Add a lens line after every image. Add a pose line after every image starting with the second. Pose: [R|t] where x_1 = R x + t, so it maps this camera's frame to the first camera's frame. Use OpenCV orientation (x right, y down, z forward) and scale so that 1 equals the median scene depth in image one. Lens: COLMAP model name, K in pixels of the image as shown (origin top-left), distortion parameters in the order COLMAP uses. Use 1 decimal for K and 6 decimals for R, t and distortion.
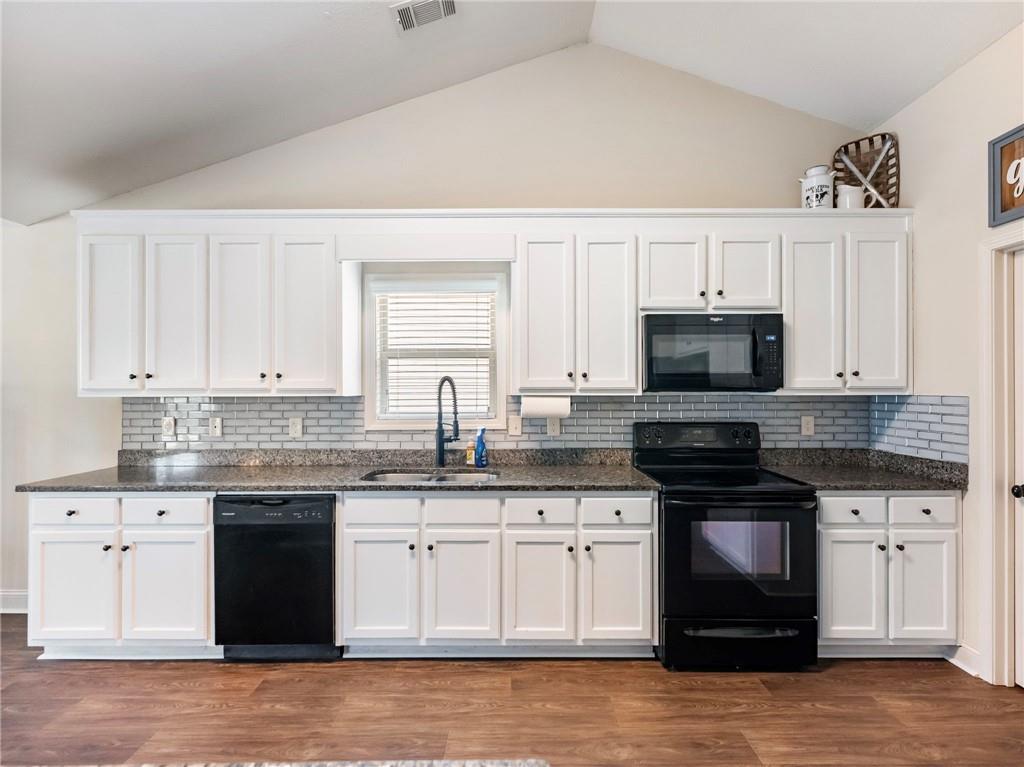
lens RADIAL K [[472.3, 0, 515.5], [0, 472.3, 387.2], [0, 0, 1]] dist [-0.000231, 0.000143]
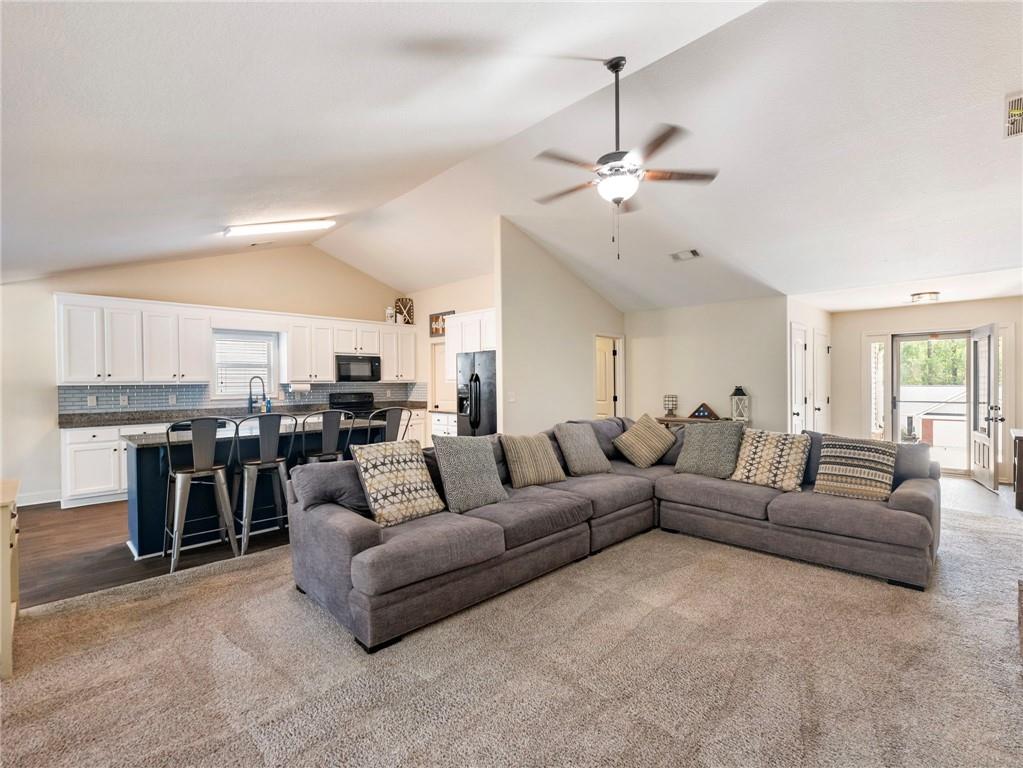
lens RADIAL K [[471.8, 0, 515.0], [0, 471.8, 387.7], [0, 0, 1]] dist [-0.000231, 0.000143]
pose [[0.706842, -0.012935, 0.707254, -0.941191], [0.005334, 0.999902, 0.012956, 0.013521], [-0.707352, -0.005386, 0.706841, -1.706734]]
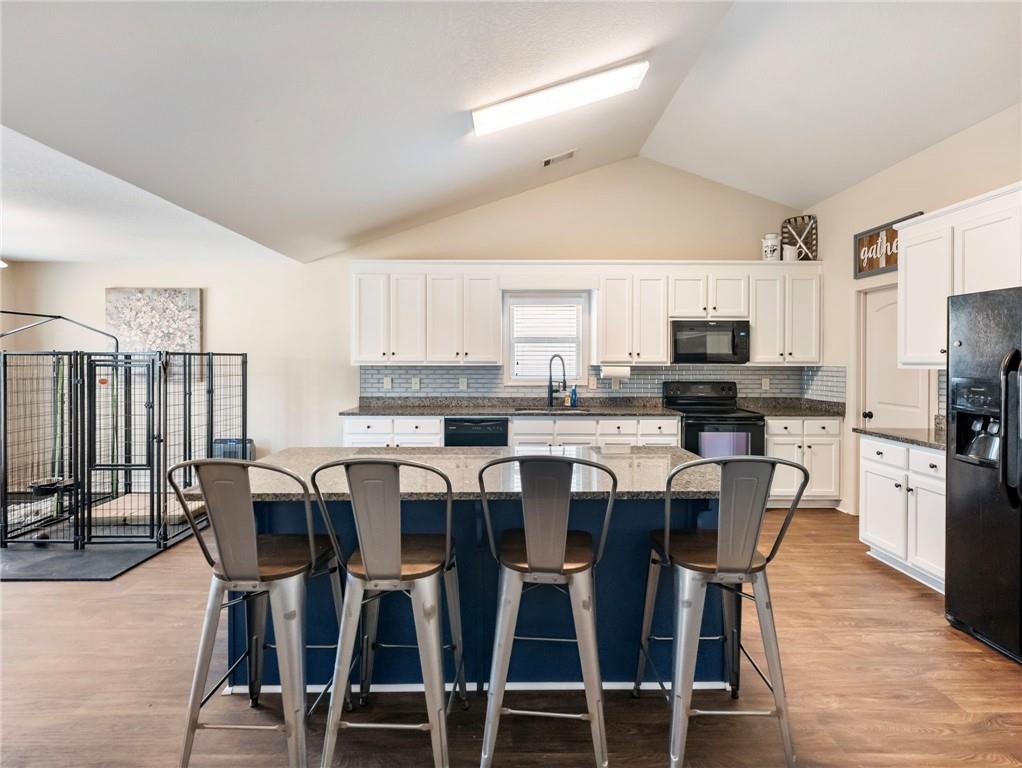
lens RADIAL K [[477.9, 0, 507.1], [0, 477.9, 362.6], [0, 0, 1]] dist [0.000830, 0.000094]
pose [[0.999986, 0.003739, 0.003863, -0.338387], [-0.003767, 0.999967, 0.007200, -0.004482], [-0.003836, -0.007214, 0.999967, -0.761852]]
